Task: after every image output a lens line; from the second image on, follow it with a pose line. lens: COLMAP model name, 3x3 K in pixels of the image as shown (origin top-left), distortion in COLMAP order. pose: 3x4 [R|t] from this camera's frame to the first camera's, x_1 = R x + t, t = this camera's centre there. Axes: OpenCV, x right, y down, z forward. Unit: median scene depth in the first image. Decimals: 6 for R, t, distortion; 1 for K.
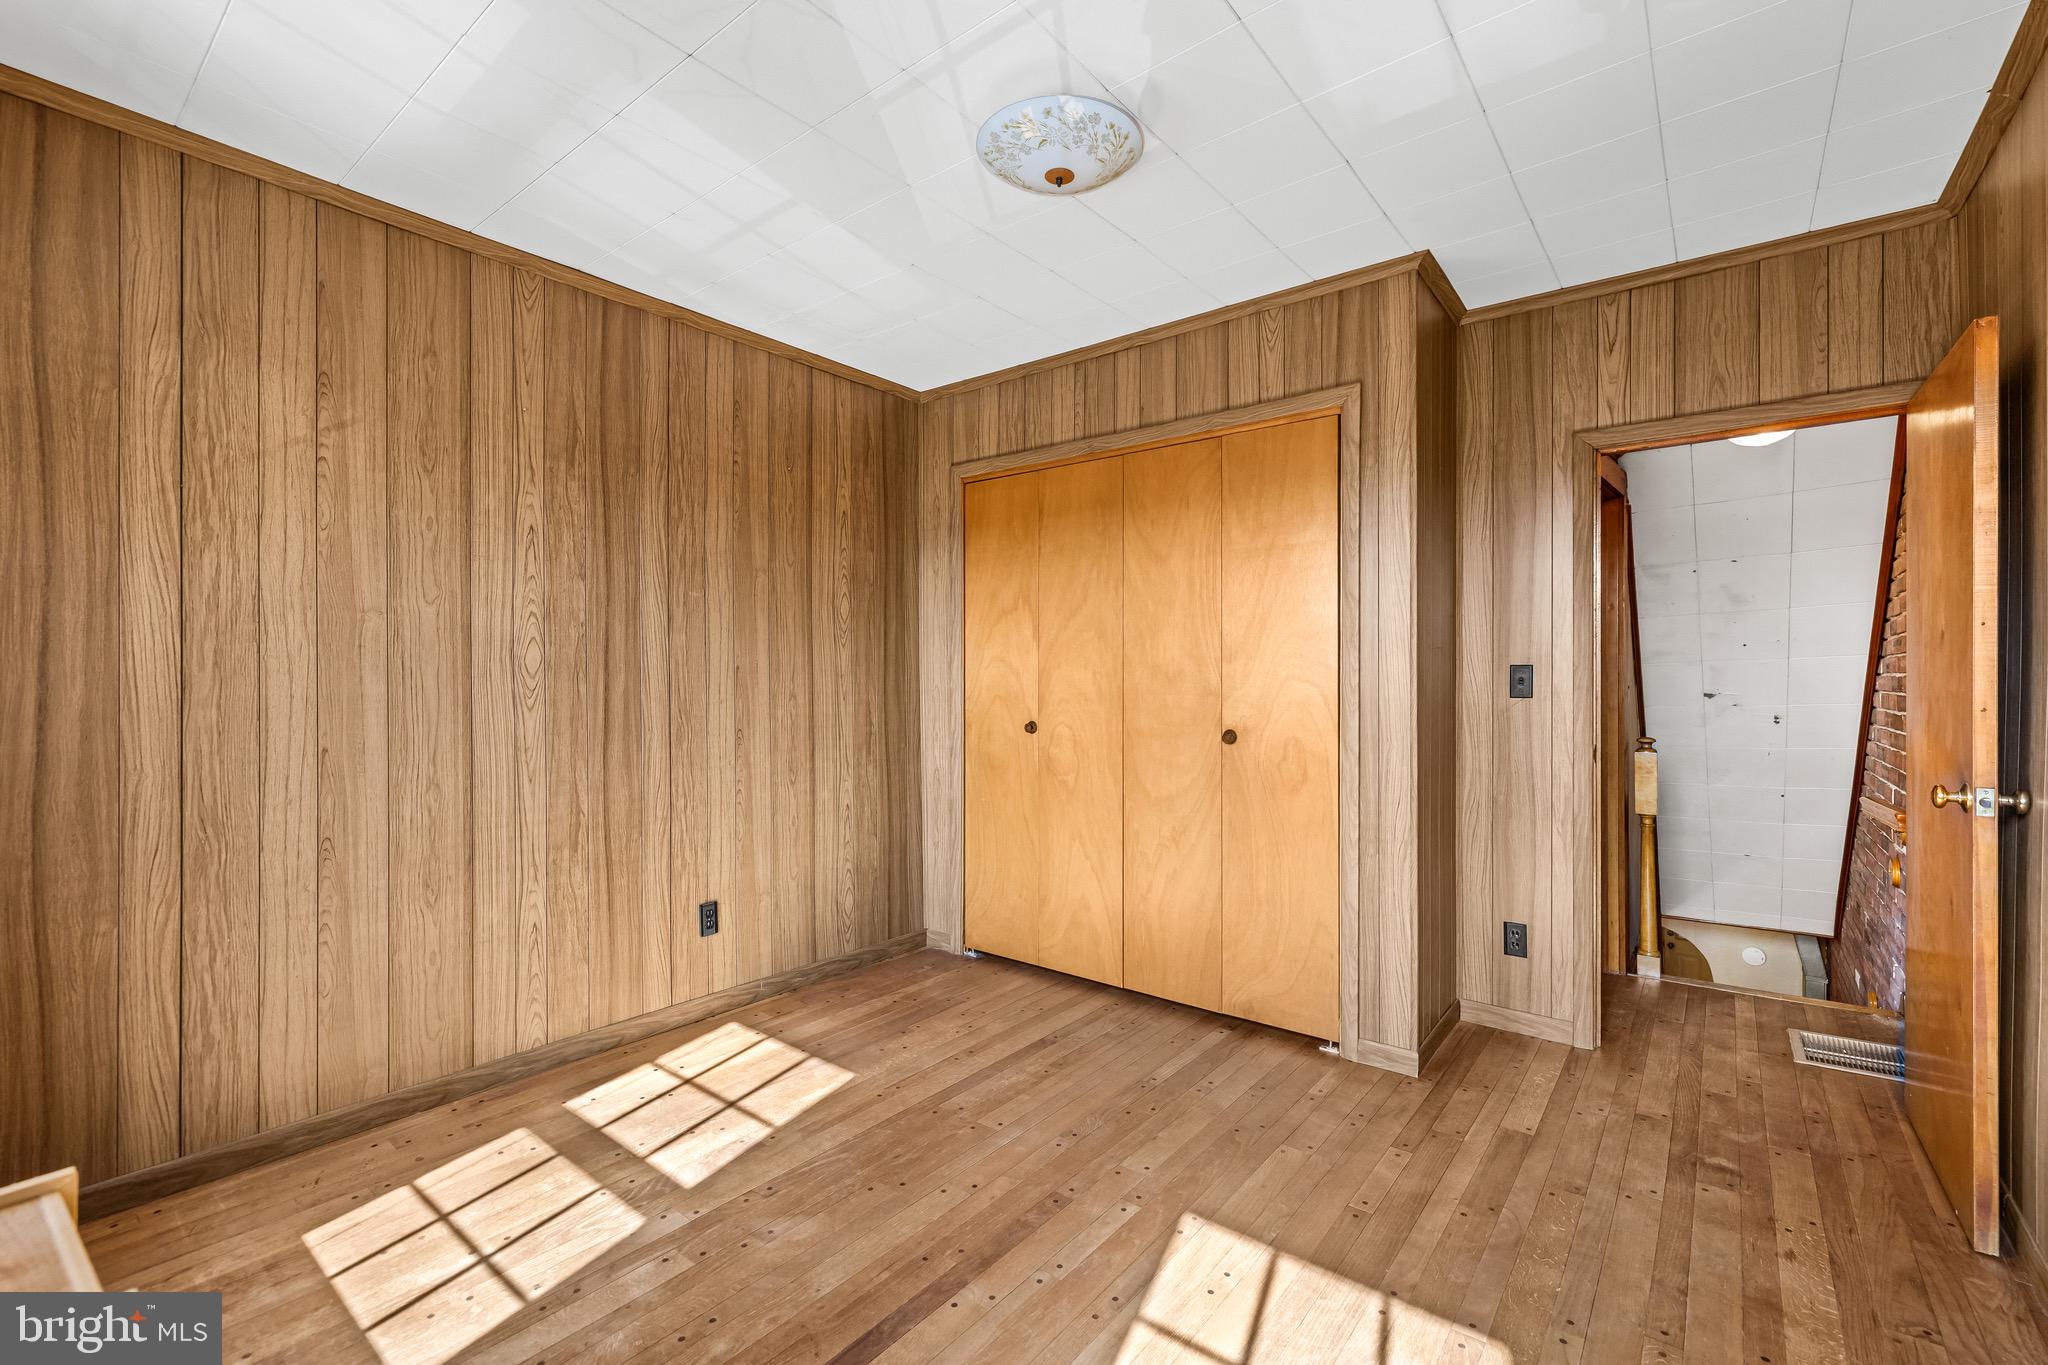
lens RADIAL K [[870.2, 0, 1024.0], [0, 870.2, 682.5], [0, 0, 1]] dist [0.000285, 0.000104]
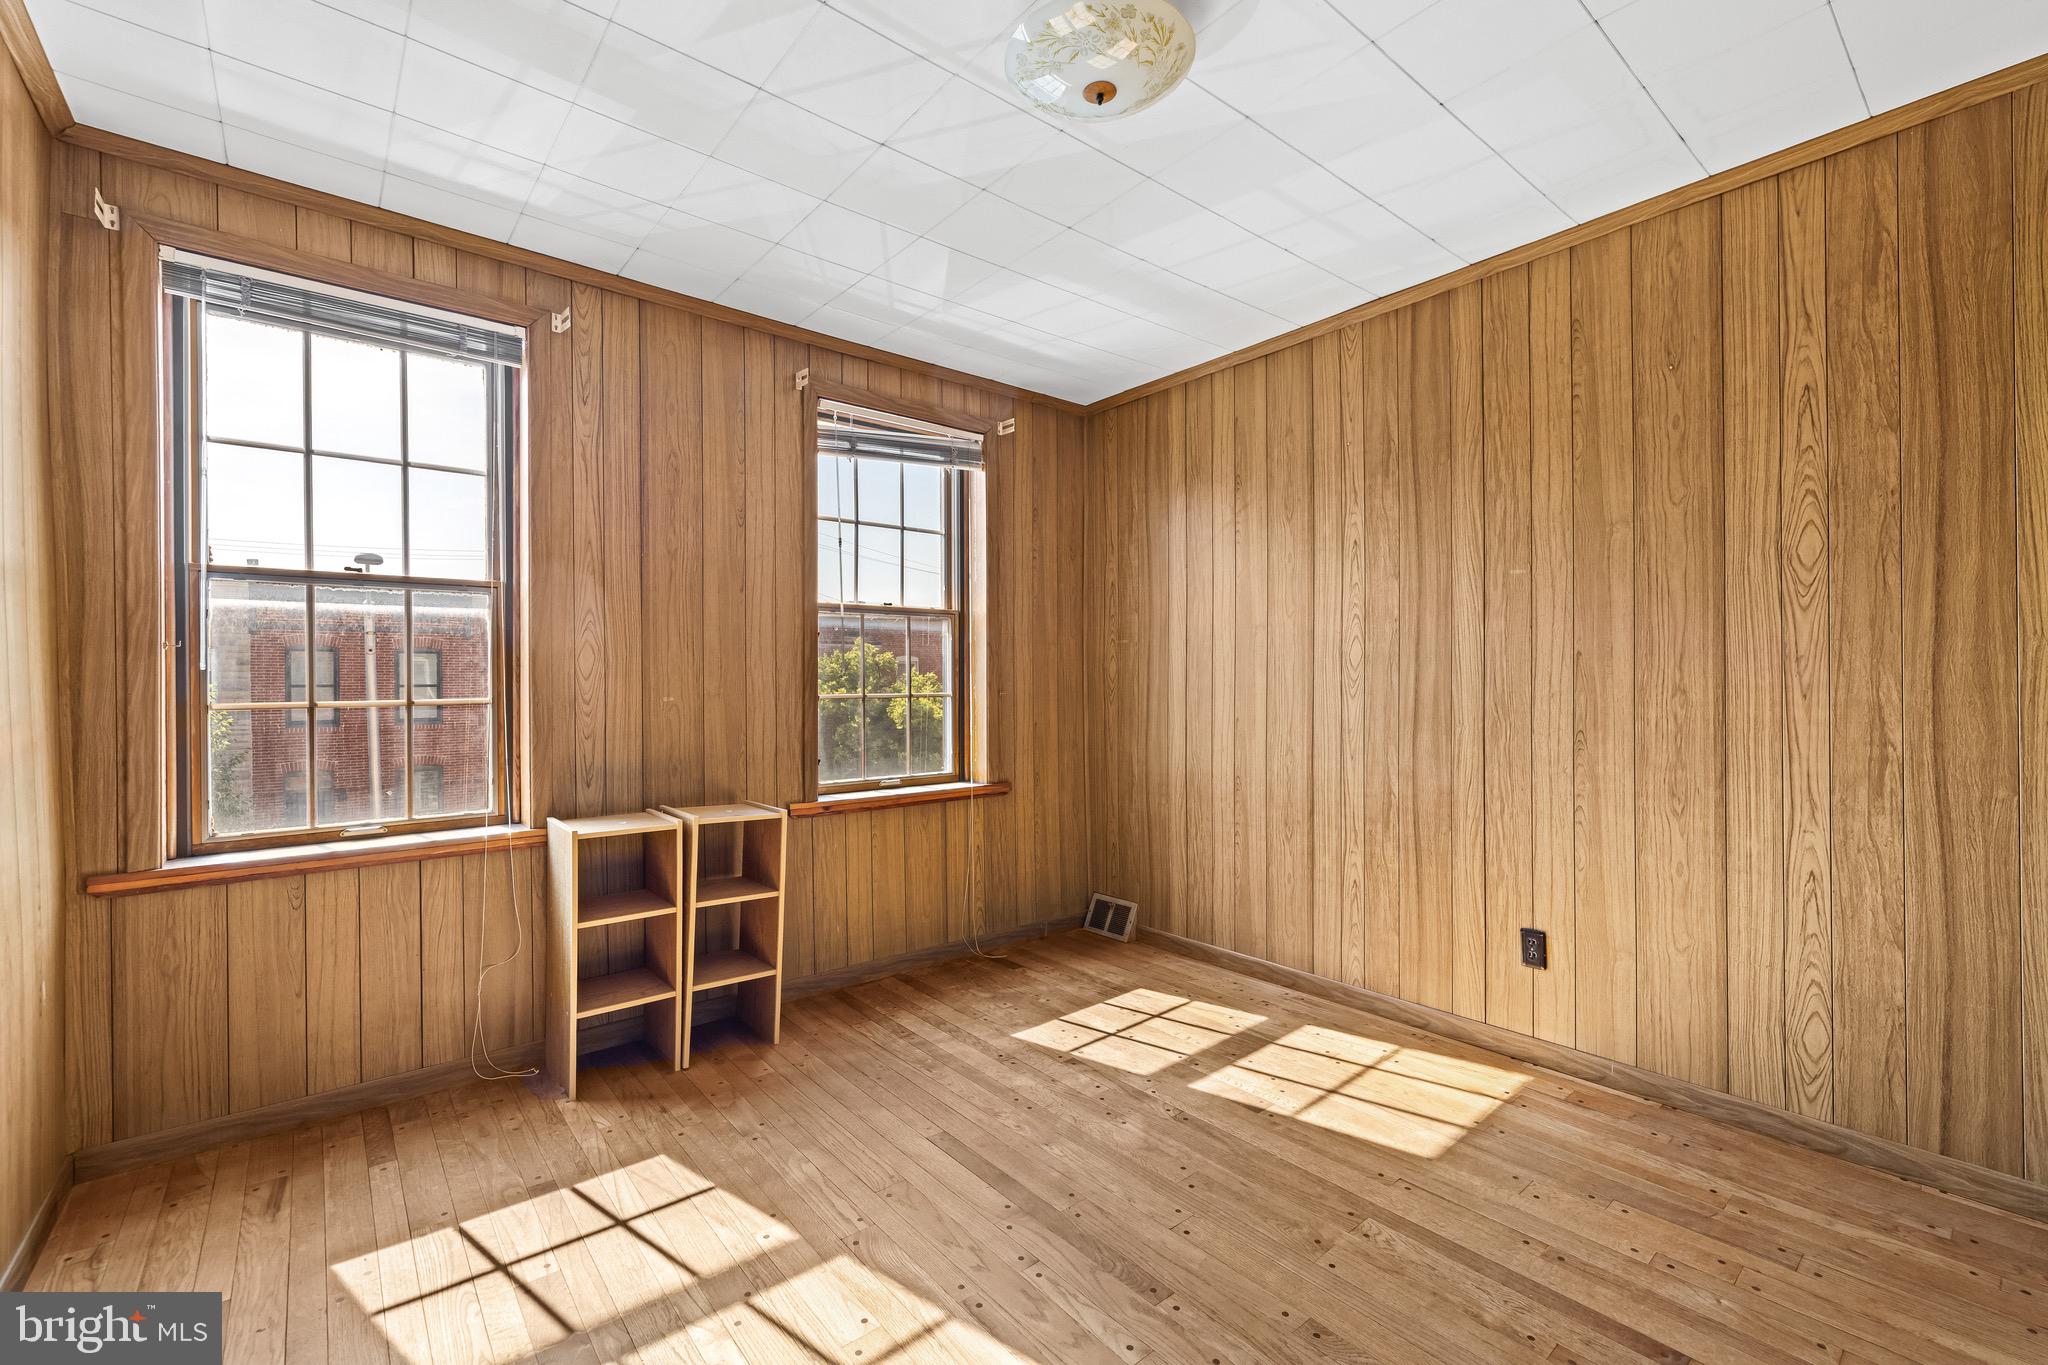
lens RADIAL K [[870.2, 0, 1024.0], [0, 870.2, 682.5], [0, 0, 1]] dist [0.000285, 0.000104]
pose [[-0.203537, 0.004046, -0.979059, 0.632012], [0.007648, 0.999968, 0.002542, 0.004360], [0.979037, -0.006970, -0.203561, 0.752924]]
